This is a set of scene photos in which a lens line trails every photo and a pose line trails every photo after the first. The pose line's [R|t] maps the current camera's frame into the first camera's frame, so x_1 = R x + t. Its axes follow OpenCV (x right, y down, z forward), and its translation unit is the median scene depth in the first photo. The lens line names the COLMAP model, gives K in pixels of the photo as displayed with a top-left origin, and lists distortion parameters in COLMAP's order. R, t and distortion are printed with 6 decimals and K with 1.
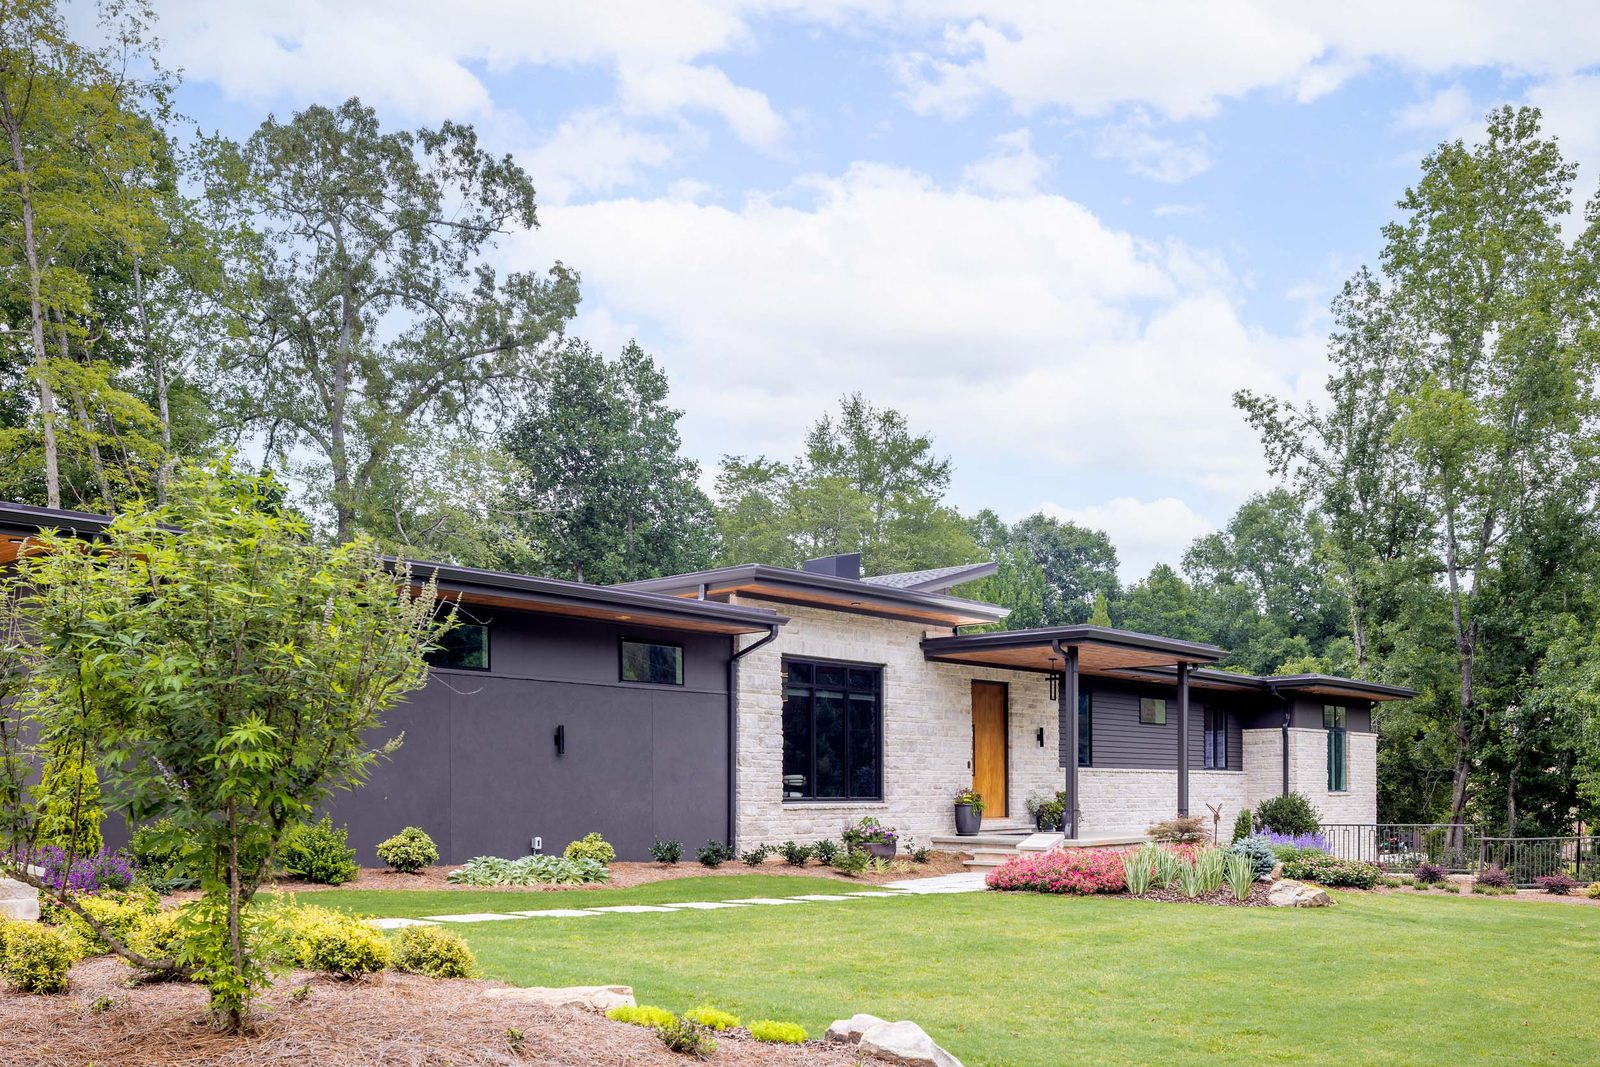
lens RADIAL K [[1471.3, 0, 778.3], [0, 1471.3, 818.2], [0, 0, 1]] dist [-0.034178, 0.006452]
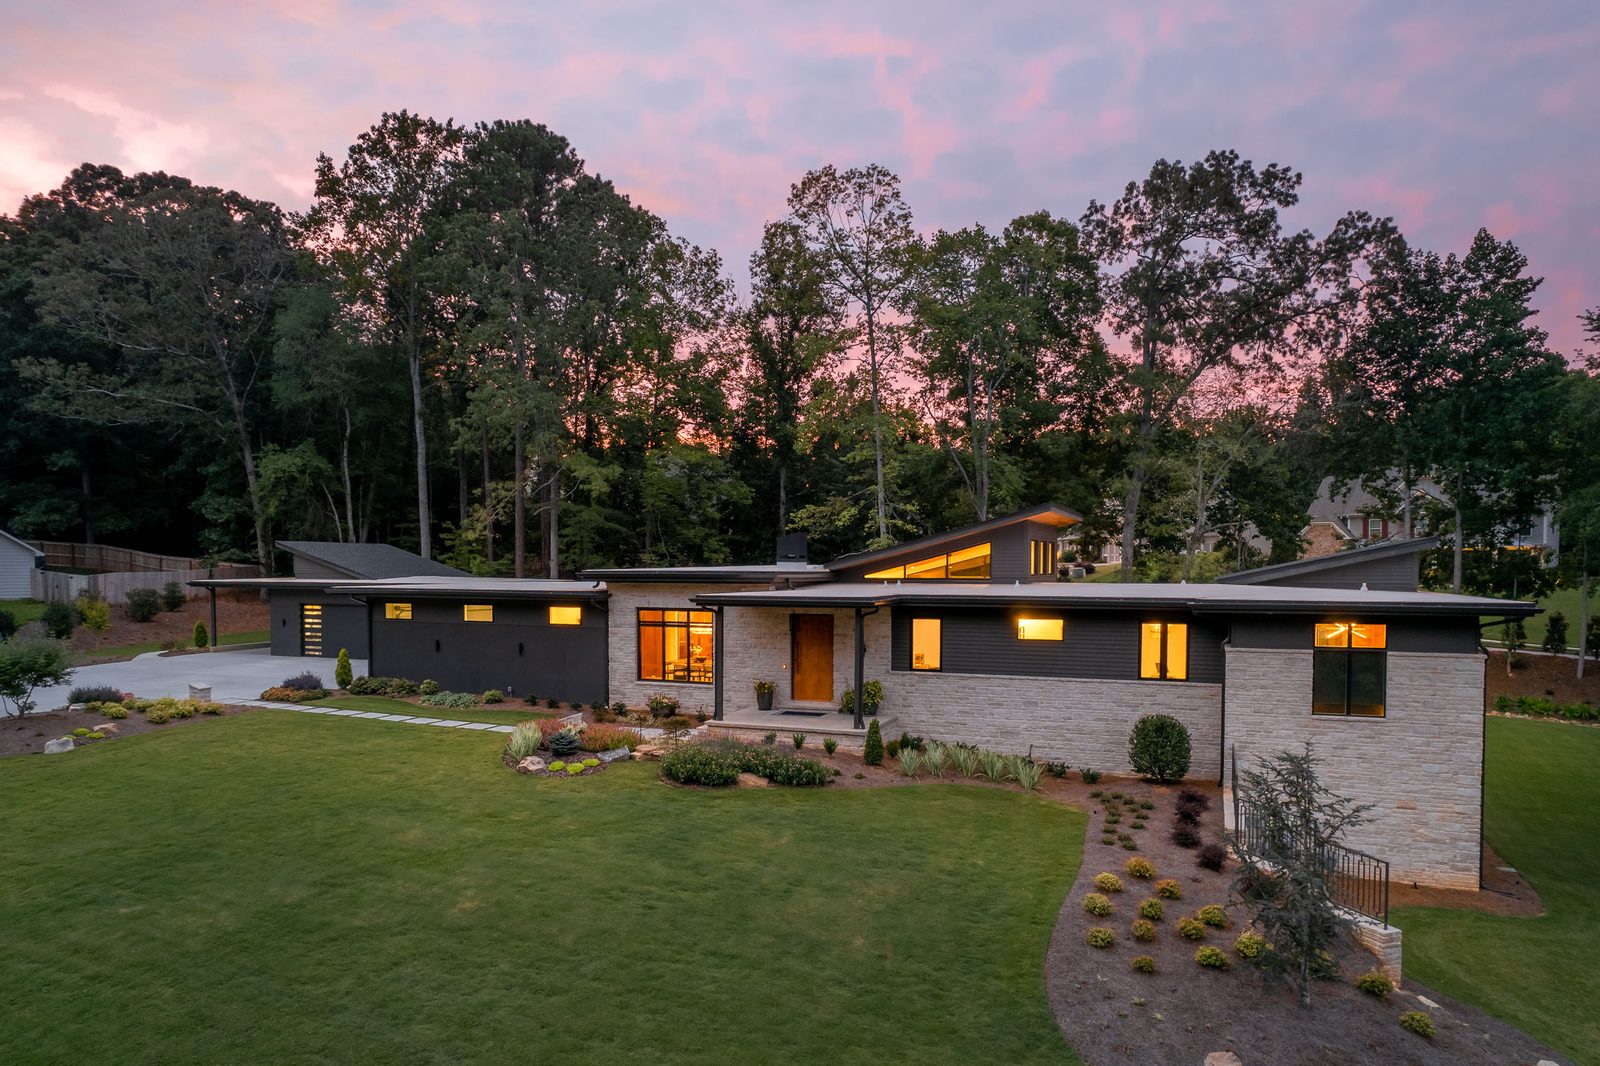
lens RADIAL K [[1036.7, 0, 797.9], [0, 1036.7, 601.6], [0, 0, 1]] dist [-0.024216, 0.000221]
pose [[0.329642, 0.036464, -0.943402, 0.630030], [-0.018790, 0.999309, 0.032059, -0.075342], [0.943919, 0.007159, 0.330099, 0.330215]]
